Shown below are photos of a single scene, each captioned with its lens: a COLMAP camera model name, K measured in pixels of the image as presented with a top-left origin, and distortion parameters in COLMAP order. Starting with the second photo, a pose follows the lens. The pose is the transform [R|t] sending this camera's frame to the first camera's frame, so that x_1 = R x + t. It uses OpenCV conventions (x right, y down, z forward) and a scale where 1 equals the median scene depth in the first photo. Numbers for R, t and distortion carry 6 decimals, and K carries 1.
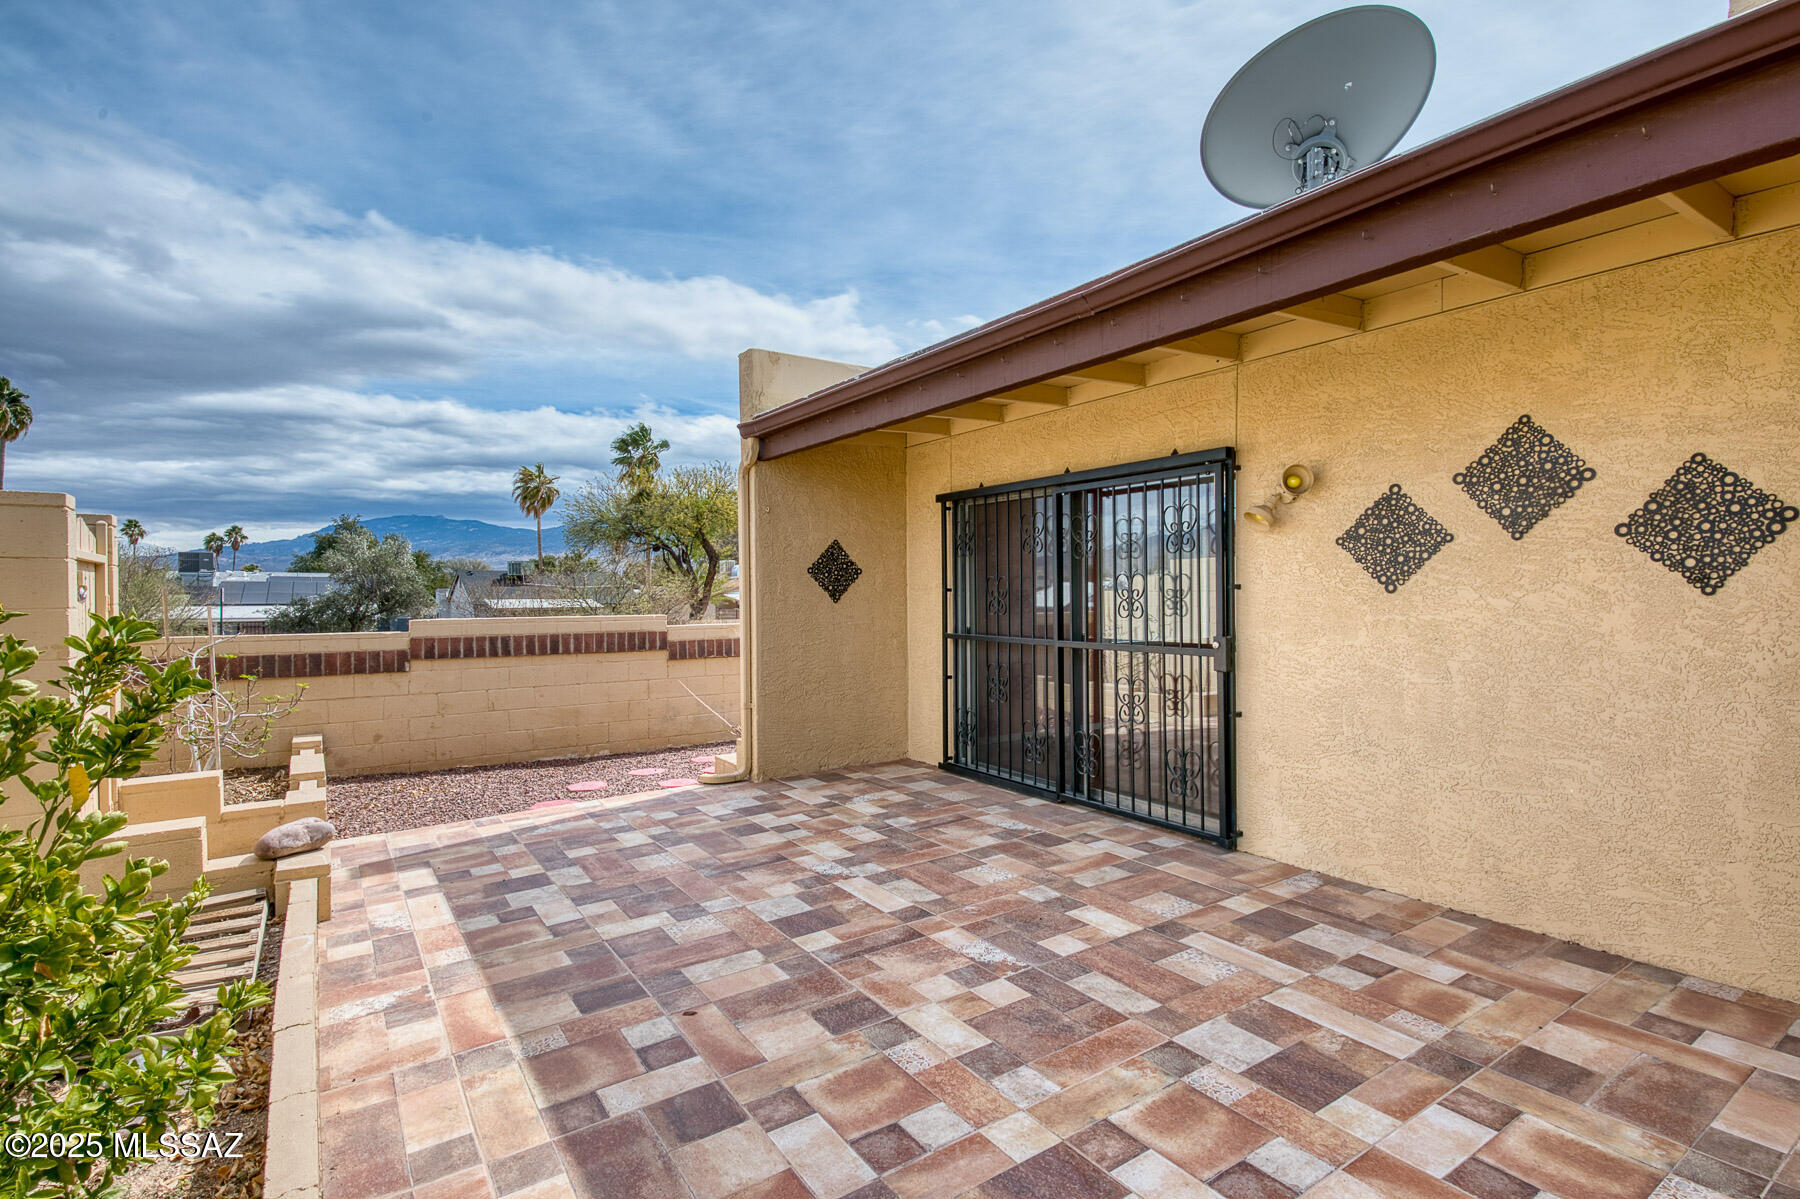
lens RADIAL K [[860.0, 0, 900.0], [0, 860.0, 599.5], [0, 0, 1]] dist [0.004842, 0.000481]
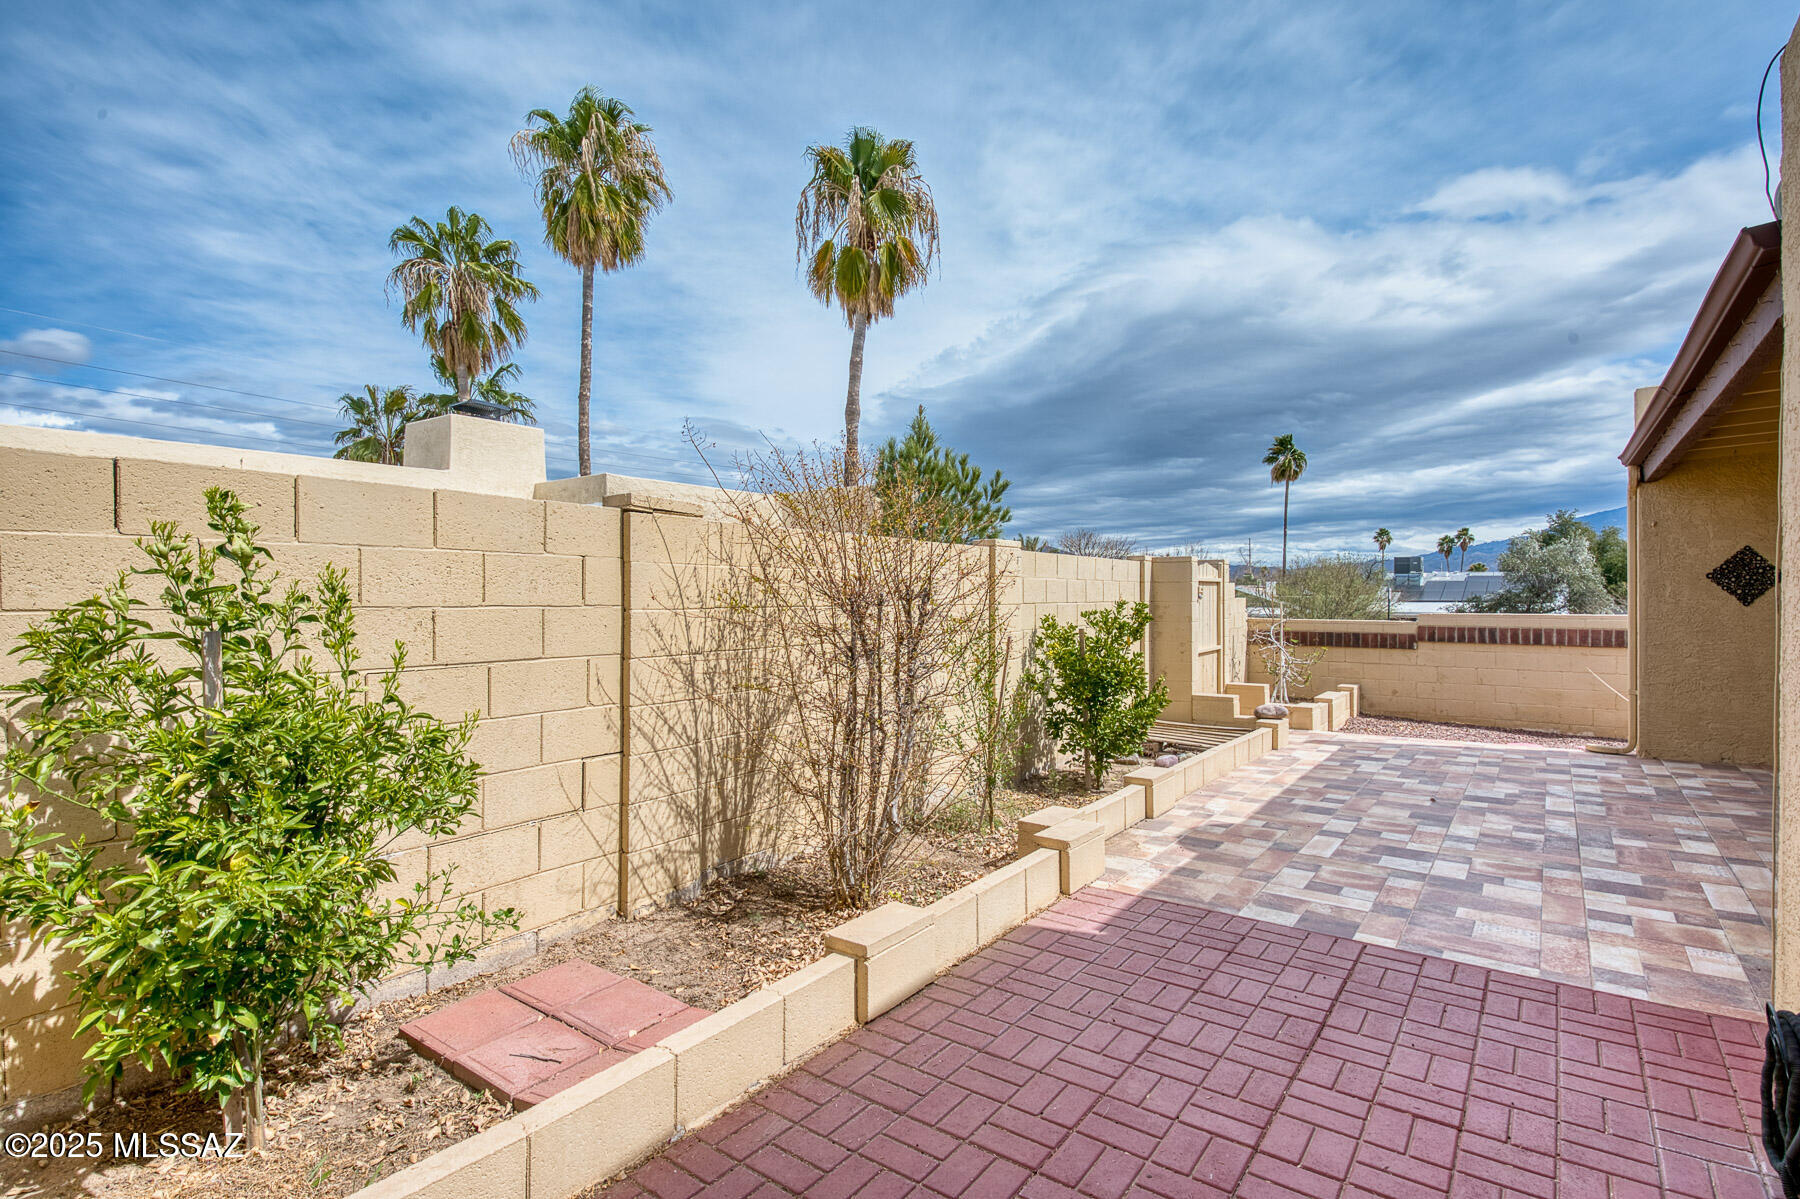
lens RADIAL K [[860.0, 0, 900.0], [0, 860.0, 599.5], [0, 0, 1]] dist [0.004842, 0.000481]
pose [[0.326643, 0.009981, -0.945095, 0.496155], [-0.007567, 0.999940, 0.007945, -0.003740], [0.945118, 0.004557, 0.326699, -0.273744]]
